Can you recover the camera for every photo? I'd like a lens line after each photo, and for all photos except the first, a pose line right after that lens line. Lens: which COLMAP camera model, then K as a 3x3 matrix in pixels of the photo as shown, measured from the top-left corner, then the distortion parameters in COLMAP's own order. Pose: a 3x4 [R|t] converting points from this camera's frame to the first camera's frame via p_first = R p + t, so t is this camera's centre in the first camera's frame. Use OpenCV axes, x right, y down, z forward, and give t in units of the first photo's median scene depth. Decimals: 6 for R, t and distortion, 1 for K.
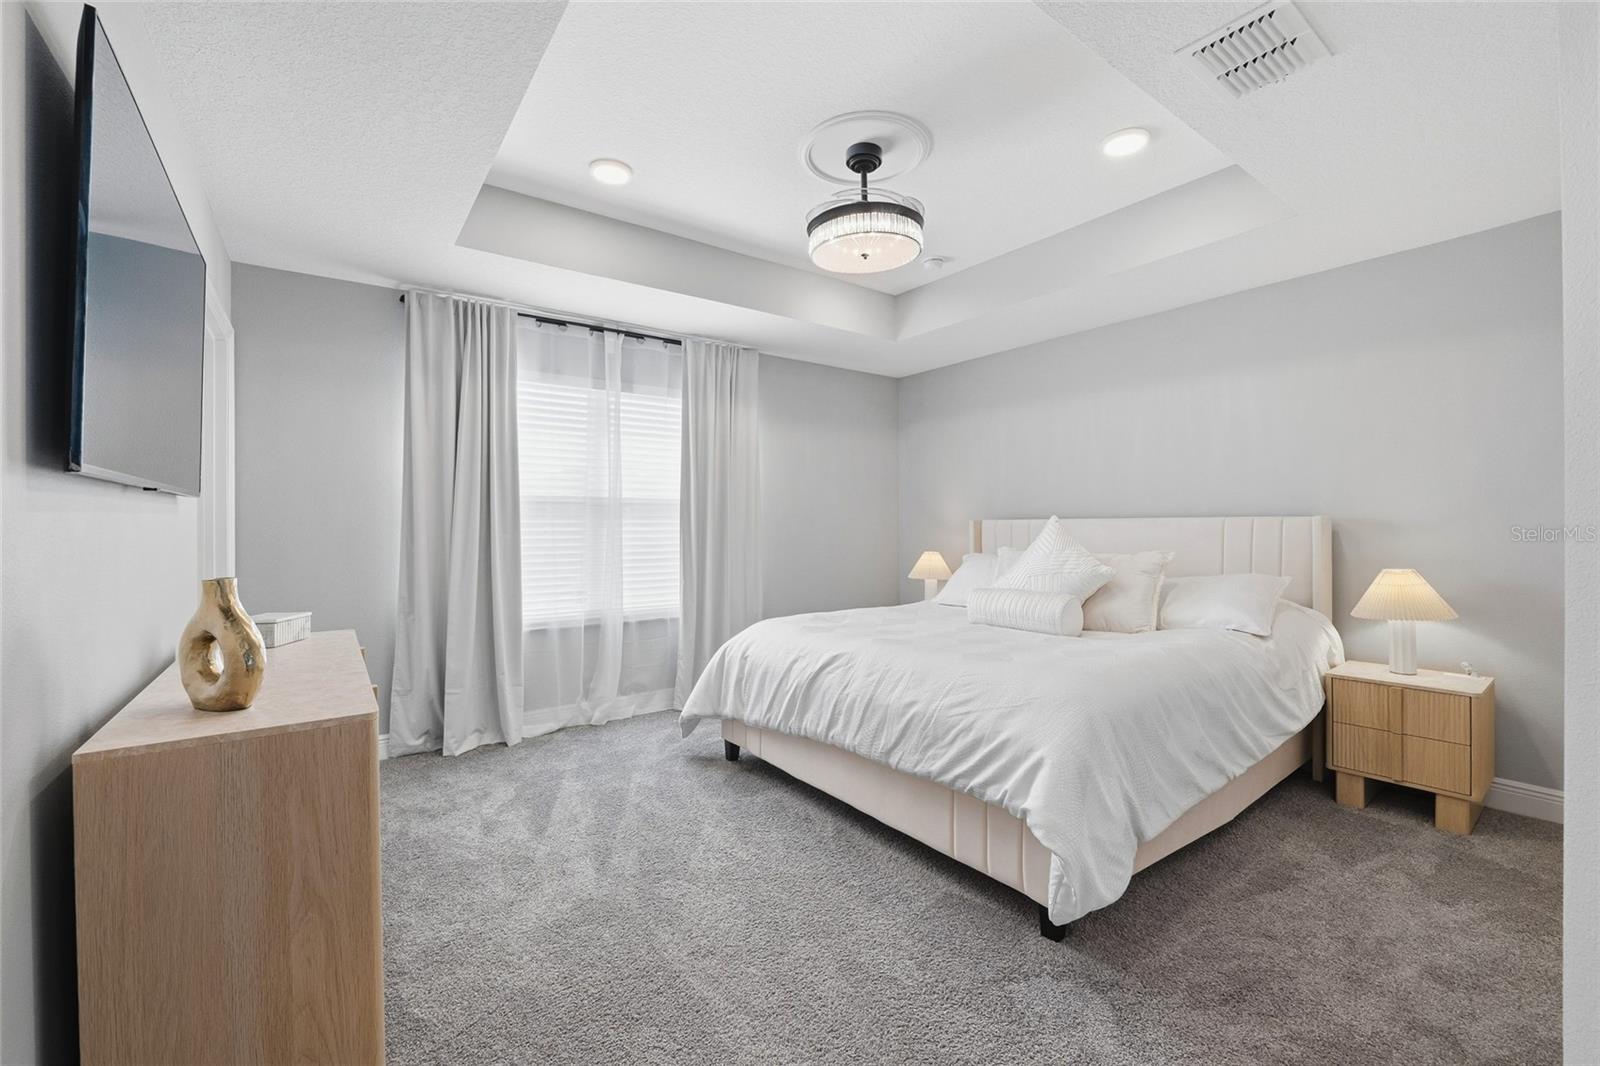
lens RADIAL K [[658.1, 0, 799.6], [0, 658.1, 537.2], [0, 0, 1]] dist [-0.012150, 0.000080]
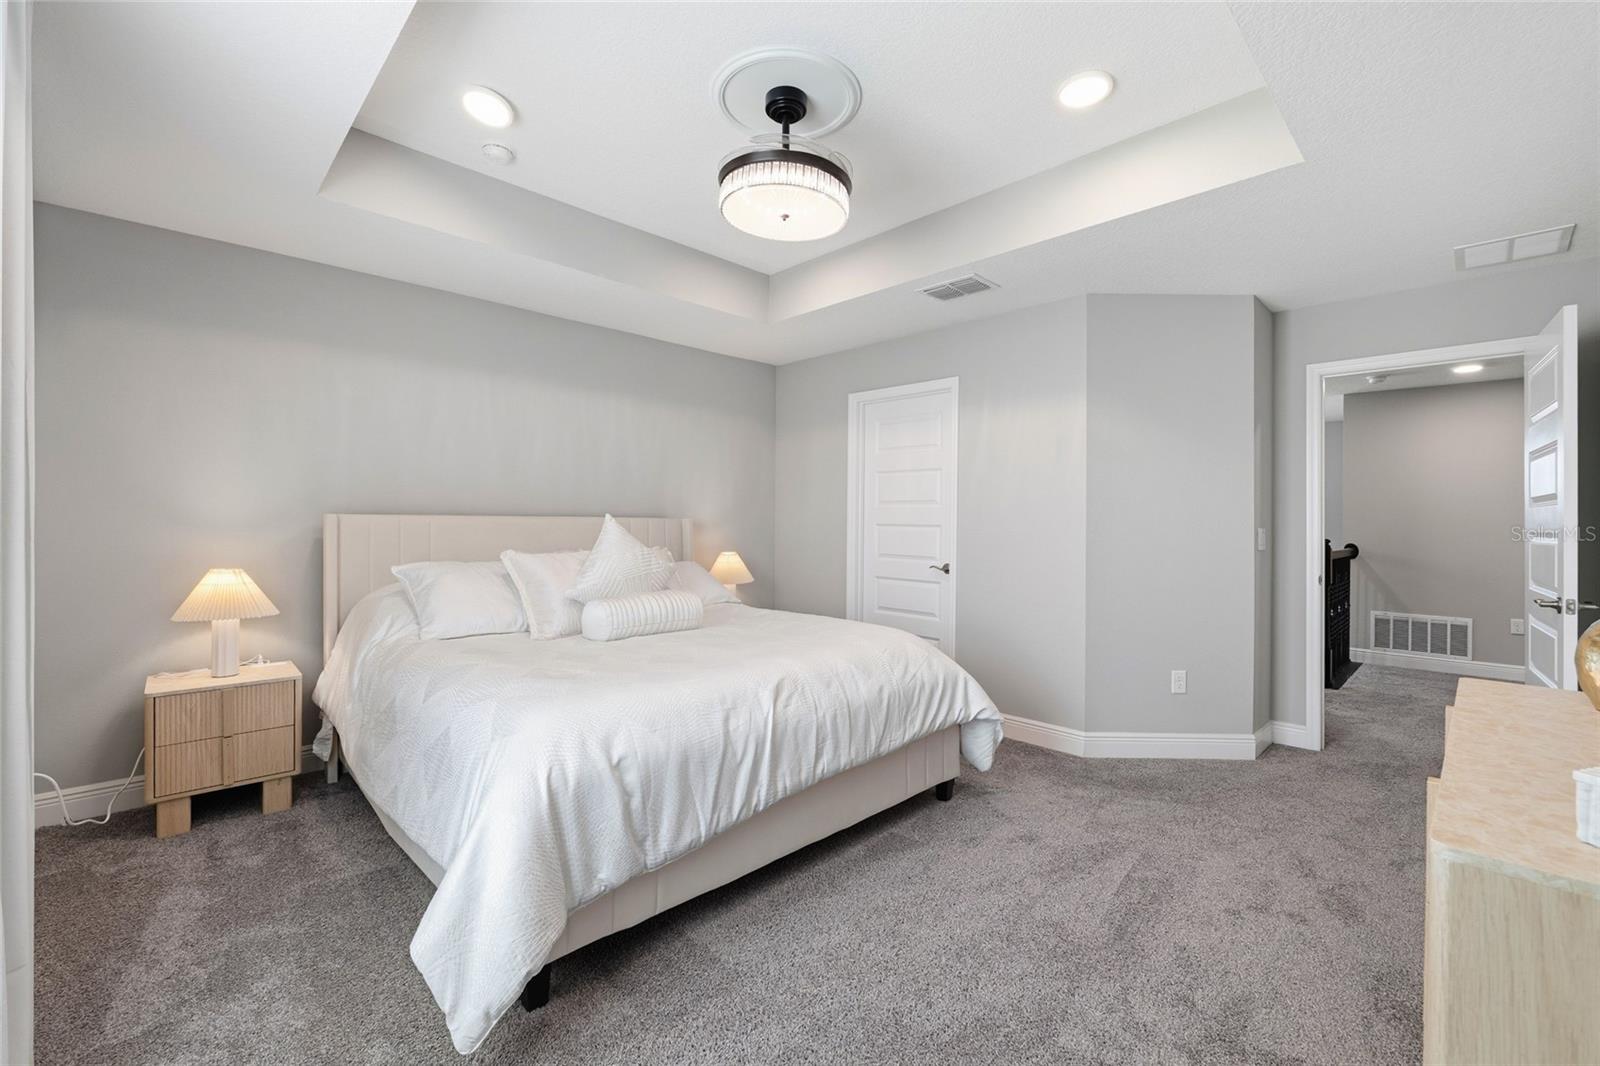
lens RADIAL K [[677.3, 0, 800.0], [0, 677.3, 533.0], [0, 0, 1]] dist [-0.011319, 0.000034]
pose [[-0.139563, -0.007067, 0.990188, -1.024887], [0.011685, 0.999893, 0.008783, -0.020849], [-0.990144, 0.012796, -0.139466, 1.430456]]
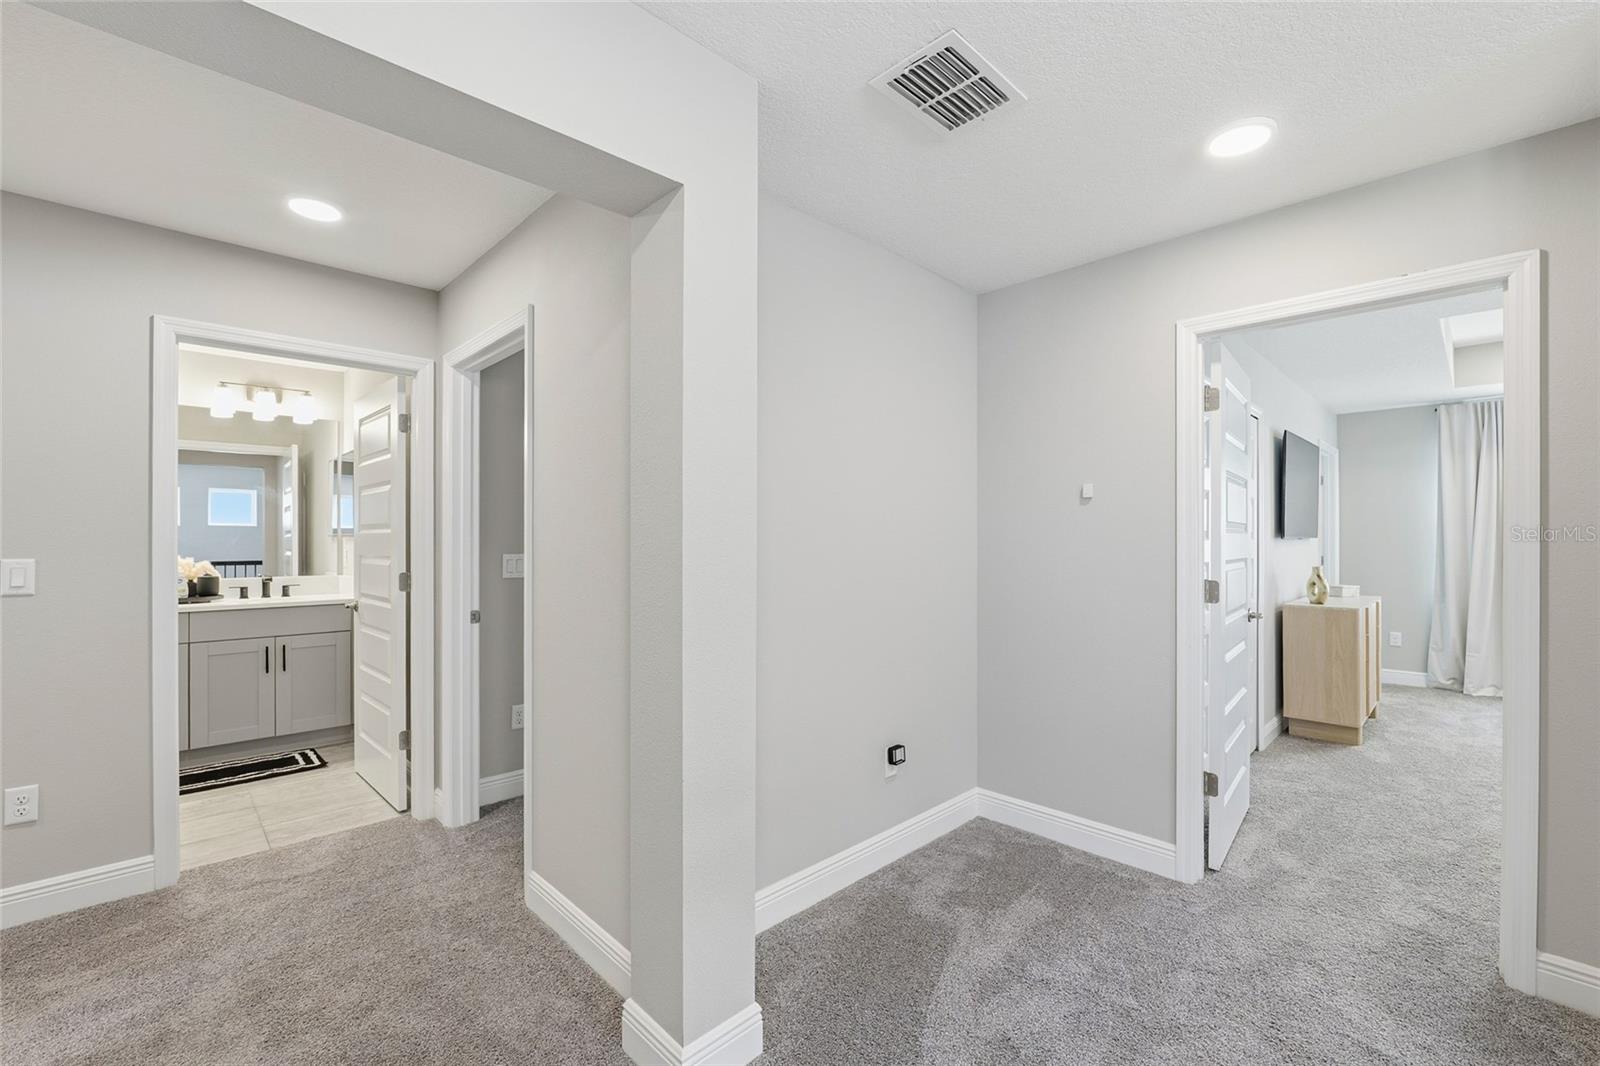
lens RADIAL K [[677.3, 0, 800.0], [0, 677.3, 533.0], [0, 0, 1]] dist [-0.011319, 0.000034]
pose [[0.143651, -0.005111, -0.989615, 0.733362], [-0.012576, 0.999896, -0.006989, -0.019621], [0.989548, 0.013449, 0.143572, -0.728268]]
